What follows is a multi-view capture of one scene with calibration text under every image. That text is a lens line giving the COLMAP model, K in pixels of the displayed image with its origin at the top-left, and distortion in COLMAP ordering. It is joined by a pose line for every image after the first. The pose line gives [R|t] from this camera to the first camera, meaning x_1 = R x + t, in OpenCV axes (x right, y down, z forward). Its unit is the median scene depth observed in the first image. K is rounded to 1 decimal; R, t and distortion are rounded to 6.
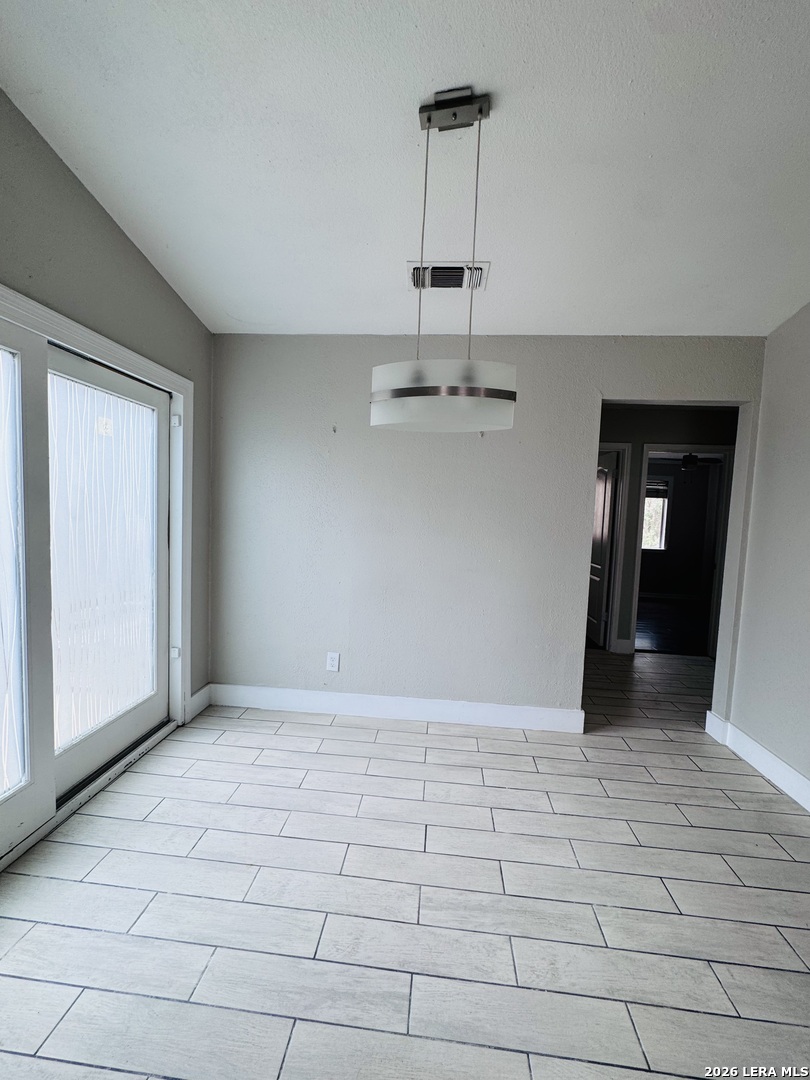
lens RADIAL K [[433.7, 0, 404.3], [0, 433.7, 541.1], [0, 0, 1]] dist [-0.003906, 0.000212]
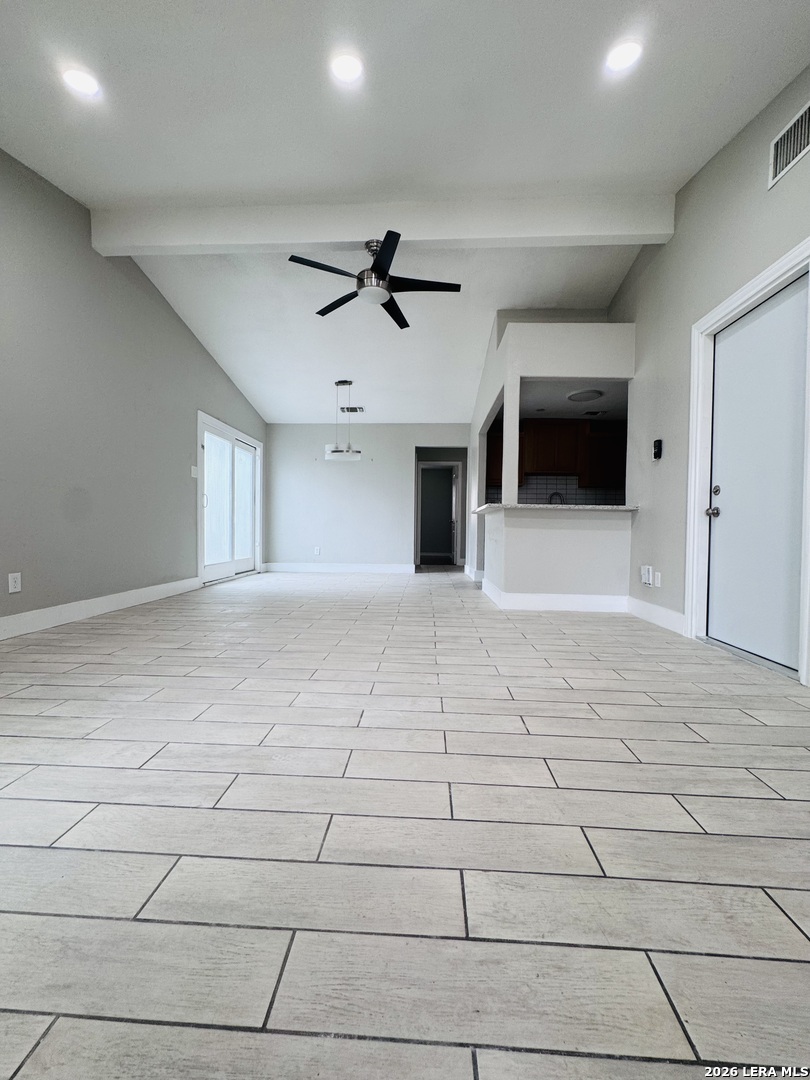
lens RADIAL K [[433.7, 0, 403.8], [0, 433.7, 538.4], [0, 0, 1]] dist [-0.003906, 0.000212]
pose [[0.998849, -0.028310, 0.038725, 0.278731], [0.029765, 0.998852, -0.037532, 0.363885], [-0.037618, 0.038642, 0.998545, -1.758159]]
